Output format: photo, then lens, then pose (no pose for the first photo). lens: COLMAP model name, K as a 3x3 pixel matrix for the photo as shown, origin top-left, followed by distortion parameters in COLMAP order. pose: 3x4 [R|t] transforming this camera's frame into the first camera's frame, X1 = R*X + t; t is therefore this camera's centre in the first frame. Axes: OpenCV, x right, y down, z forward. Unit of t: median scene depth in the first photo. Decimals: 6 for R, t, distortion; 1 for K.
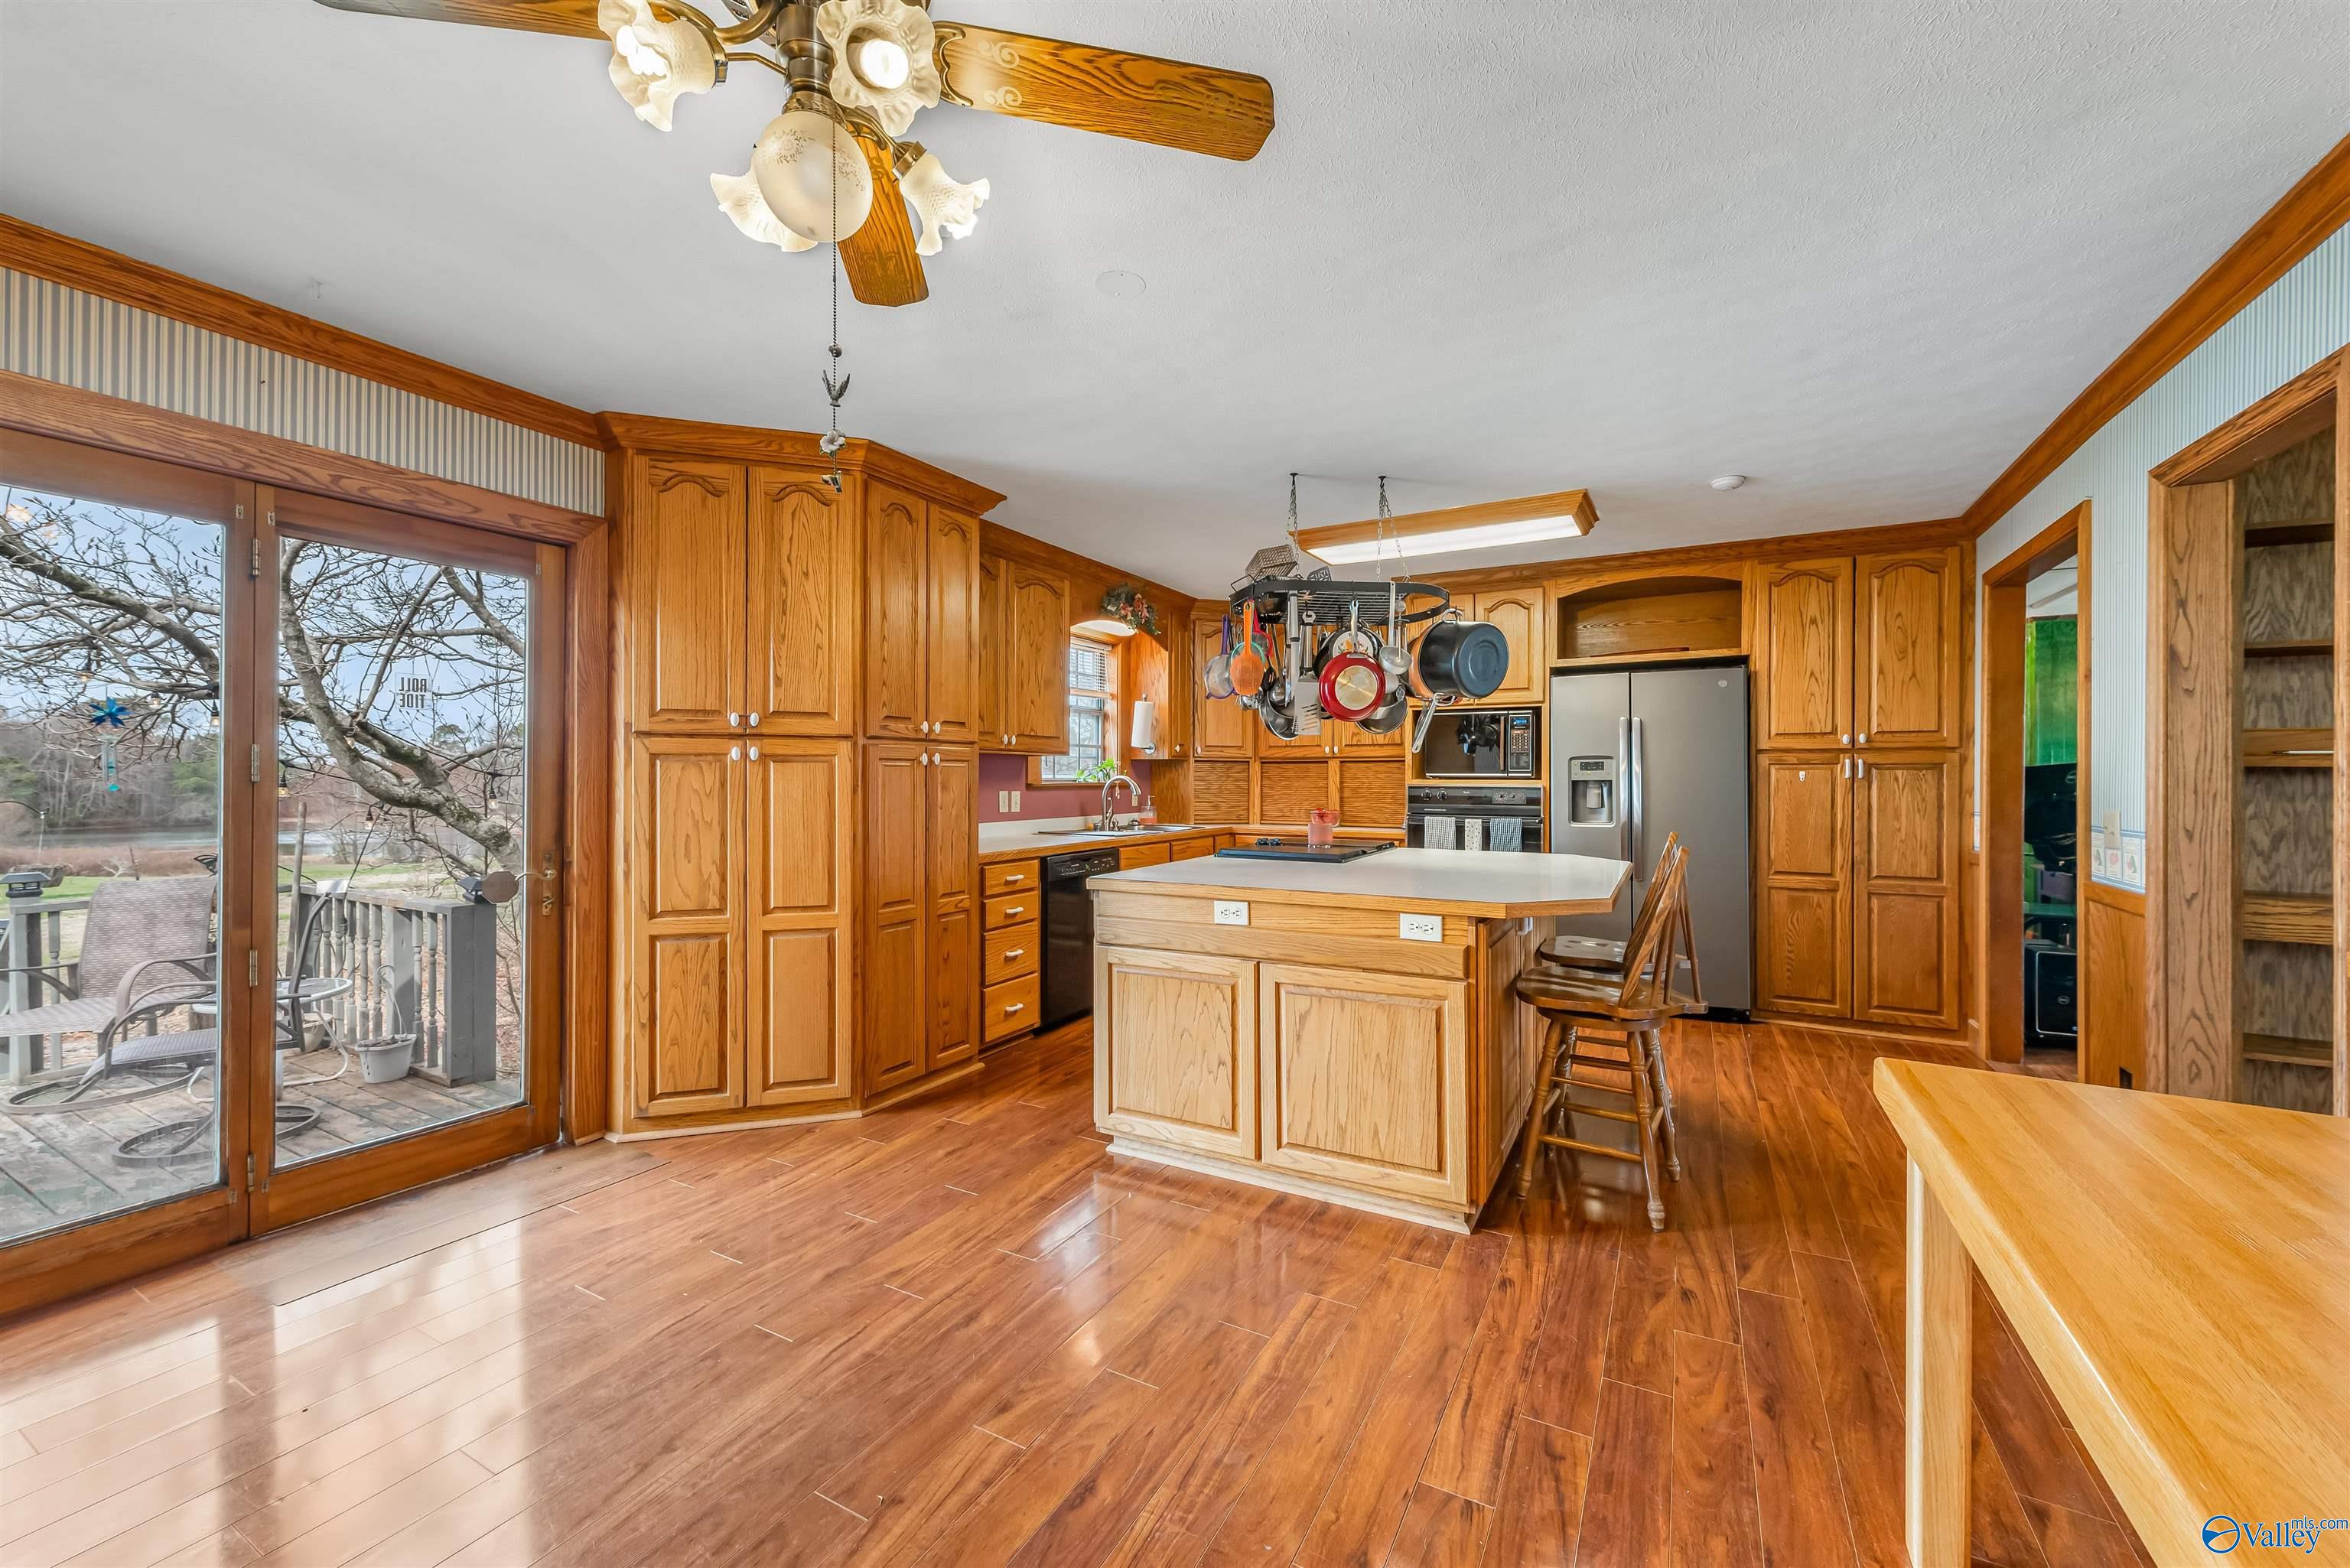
lens RADIAL K [[904.3, 0, 1207.9], [0, 904.3, 776.8], [0, 0, 1]] dist [0.014560, -0.000004]
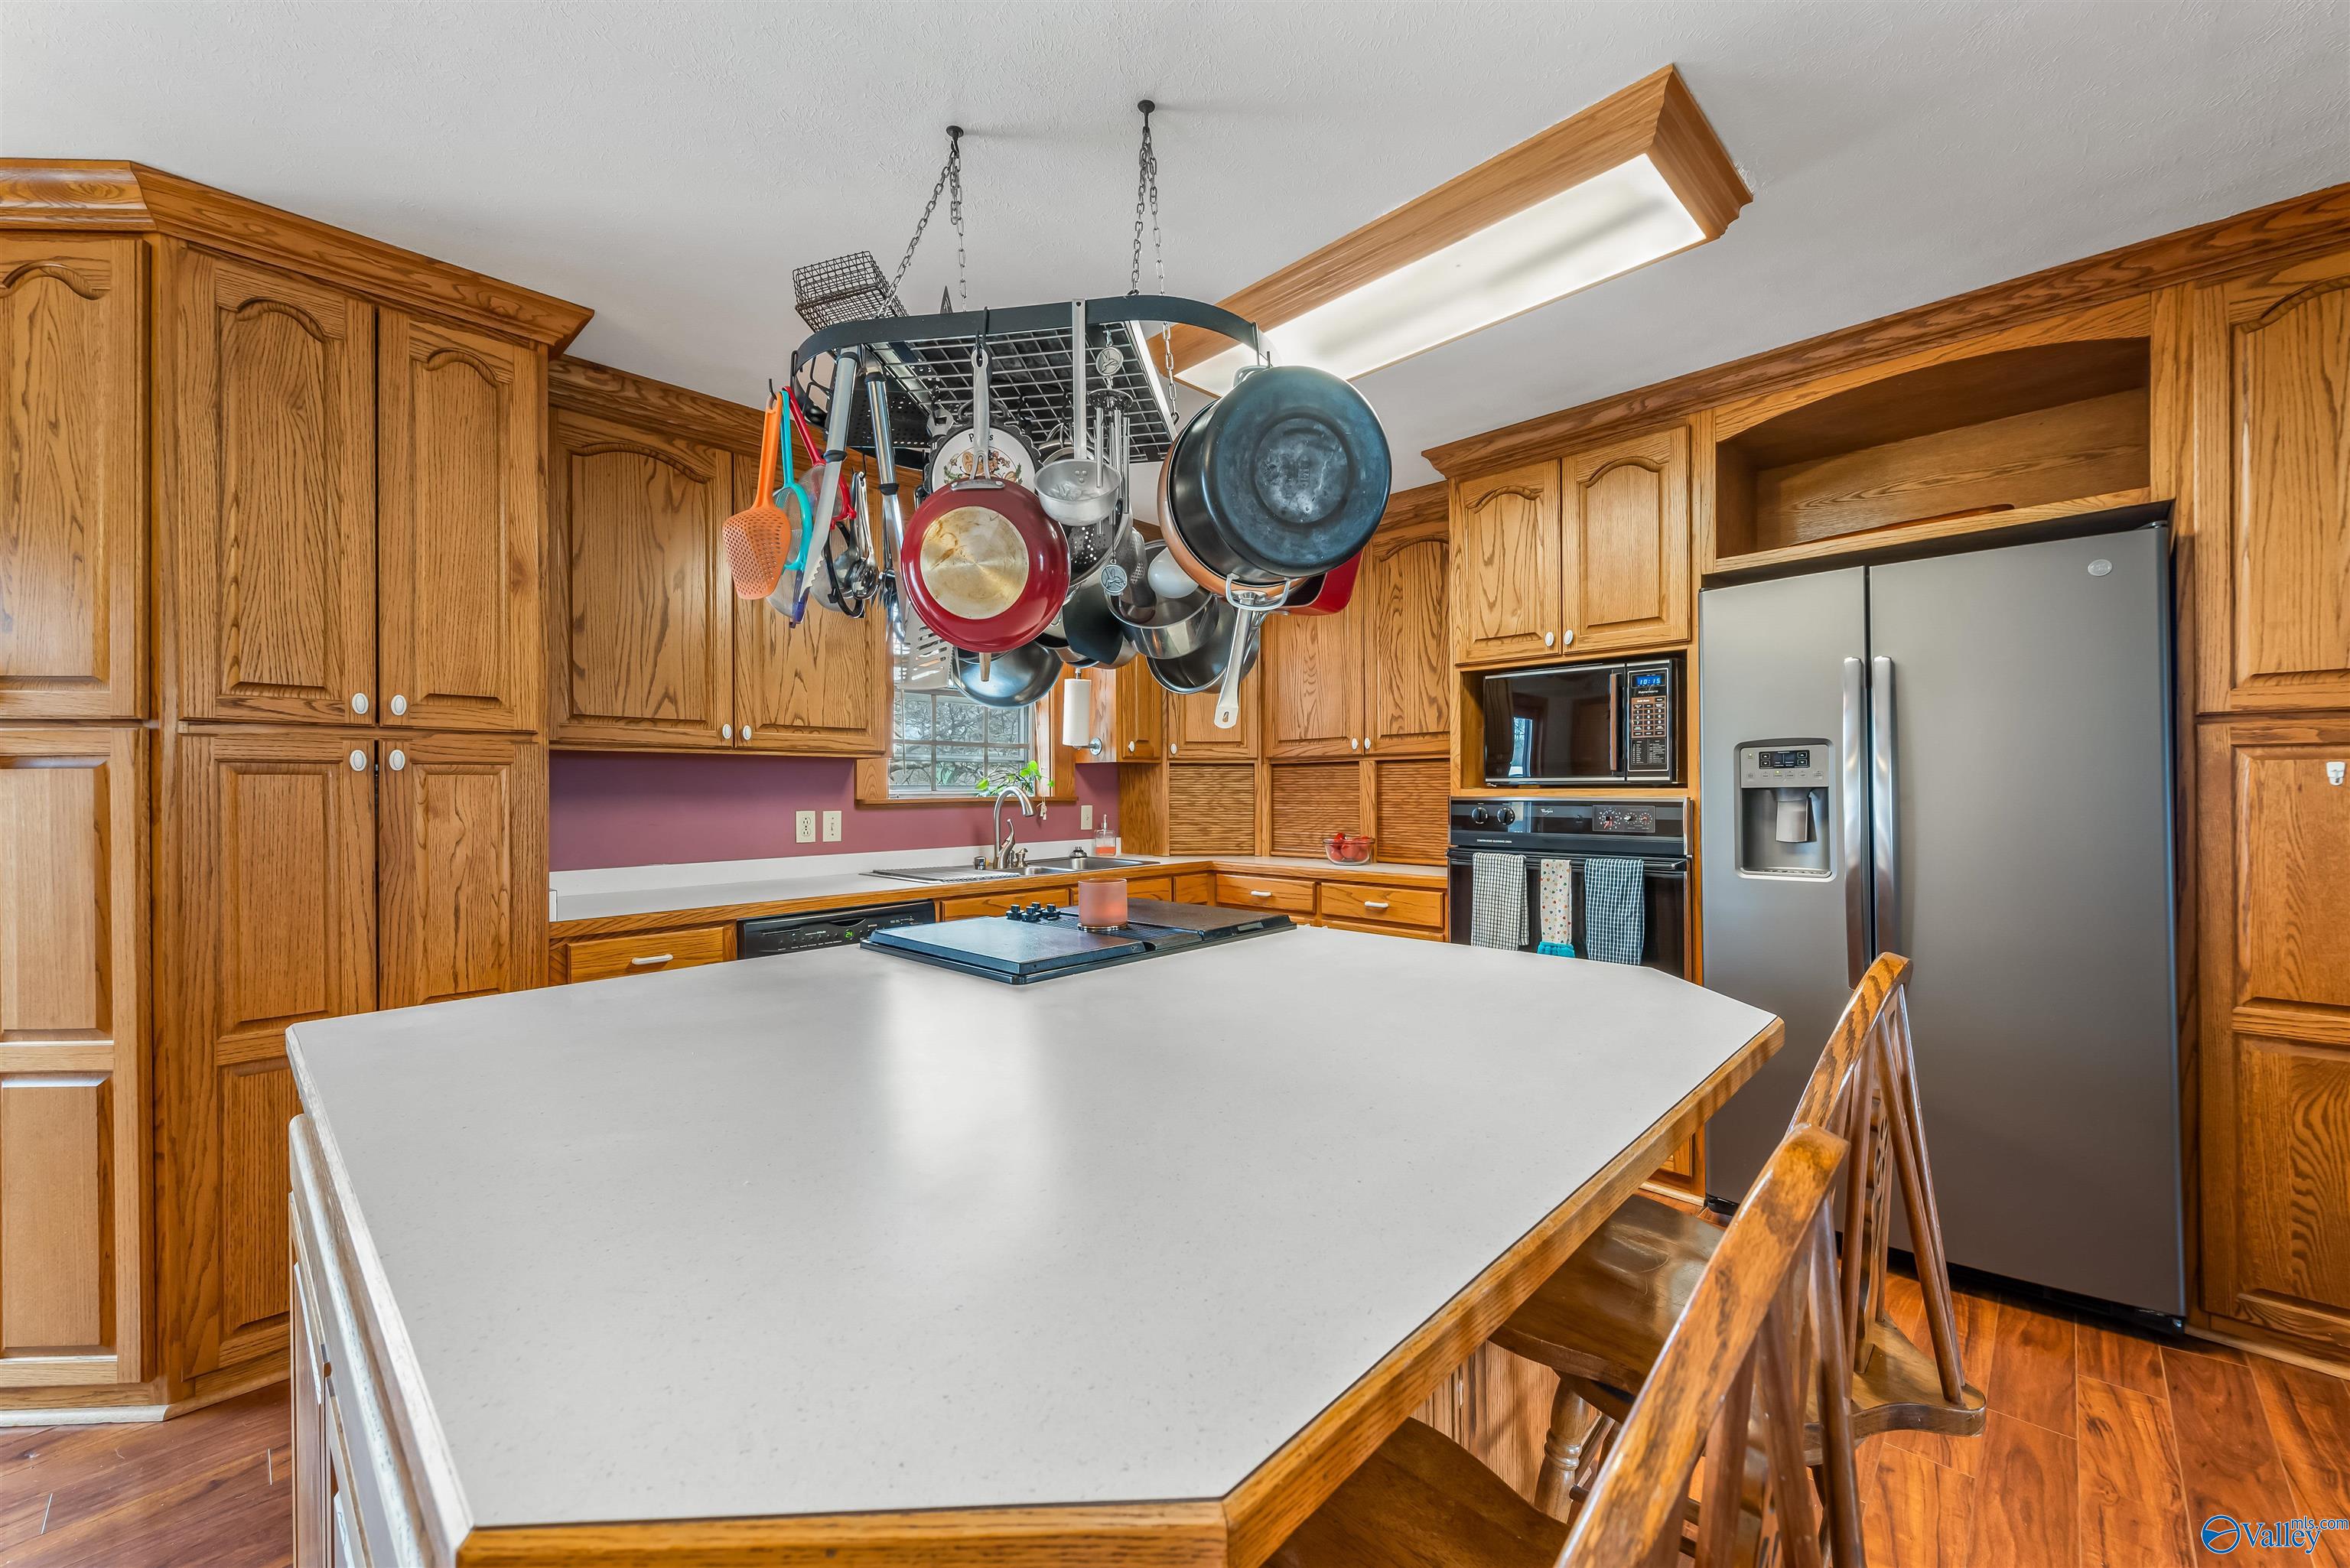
lens RADIAL K [[915.6, 0, 1200.5], [0, 915.6, 787.3], [0, 0, 1]] dist [0.013068, -0.003441]
pose [[0.964413, -0.008526, -0.264264, 0.248708], [0.008300, 0.999964, -0.001974, 0.001906], [0.264271, -0.000290, 0.964448, 0.426520]]
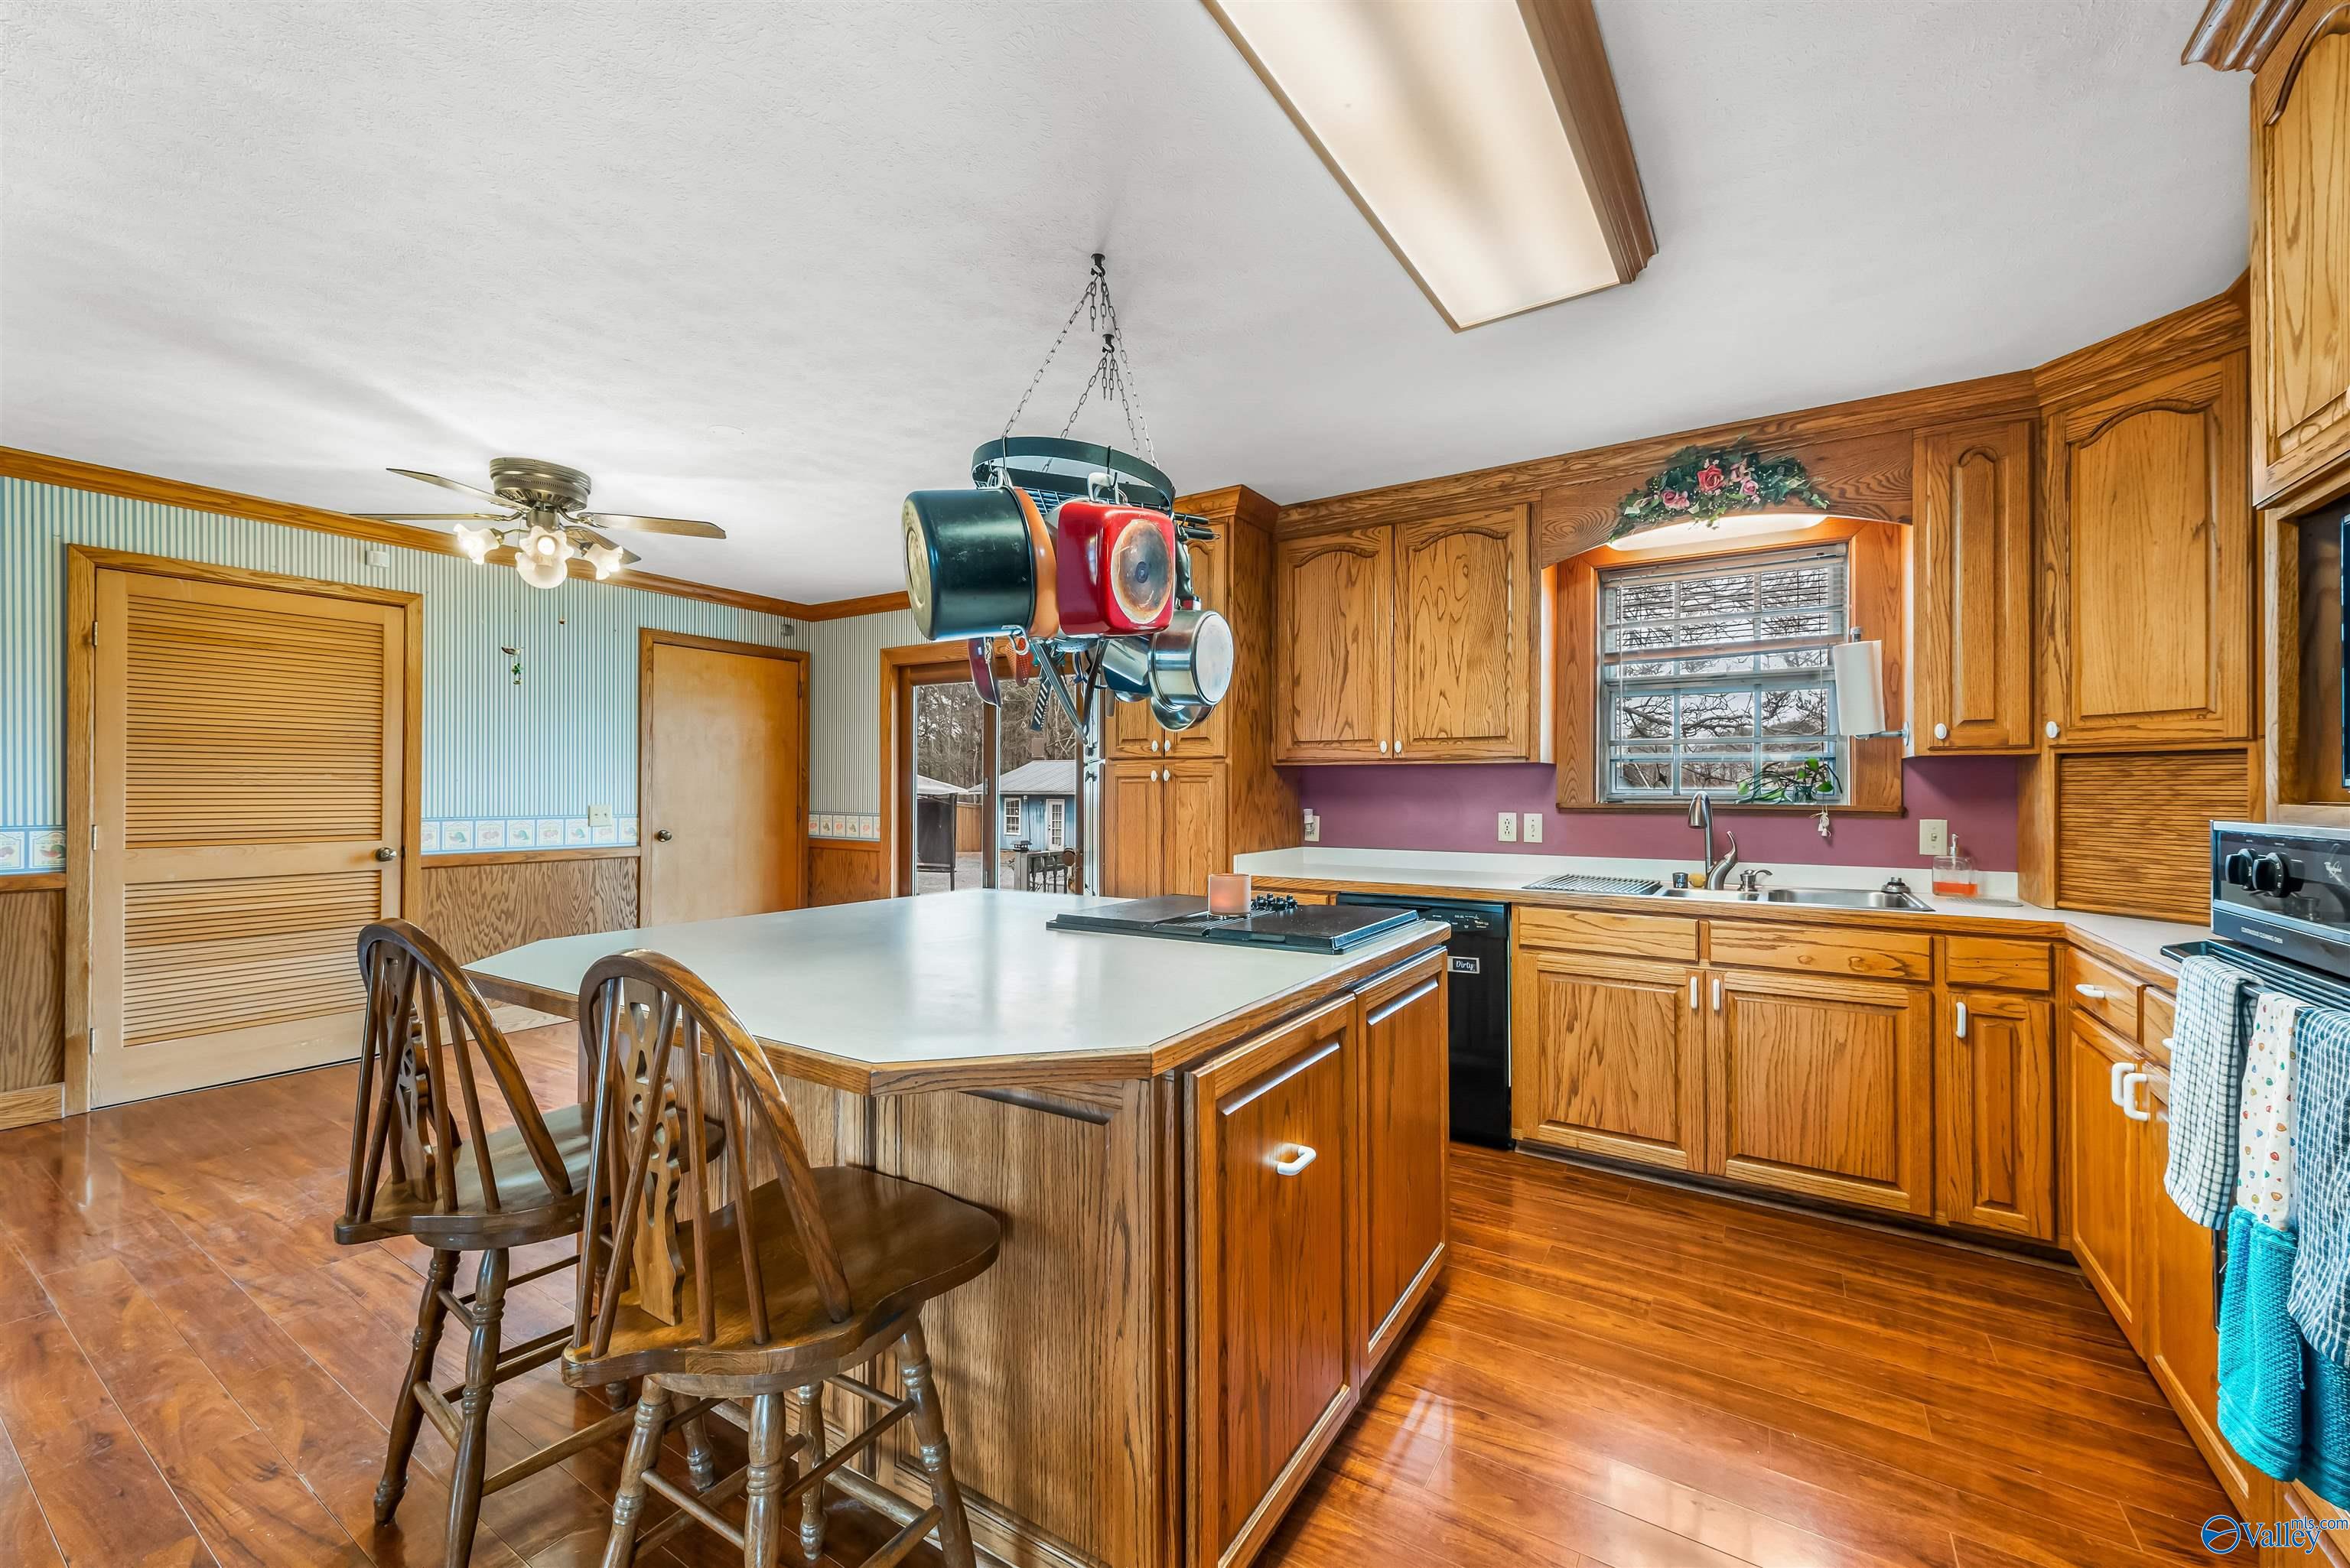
lens RADIAL K [[915.6, 0, 1200.5], [0, 915.6, 787.3], [0, 0, 1]] dist [0.013068, -0.003441]
pose [[-0.071233, -0.006307, -0.997440, 0.560898], [-0.002877, 0.999977, -0.006117, 0.000522], [0.997456, 0.002434, -0.071249, 0.824475]]
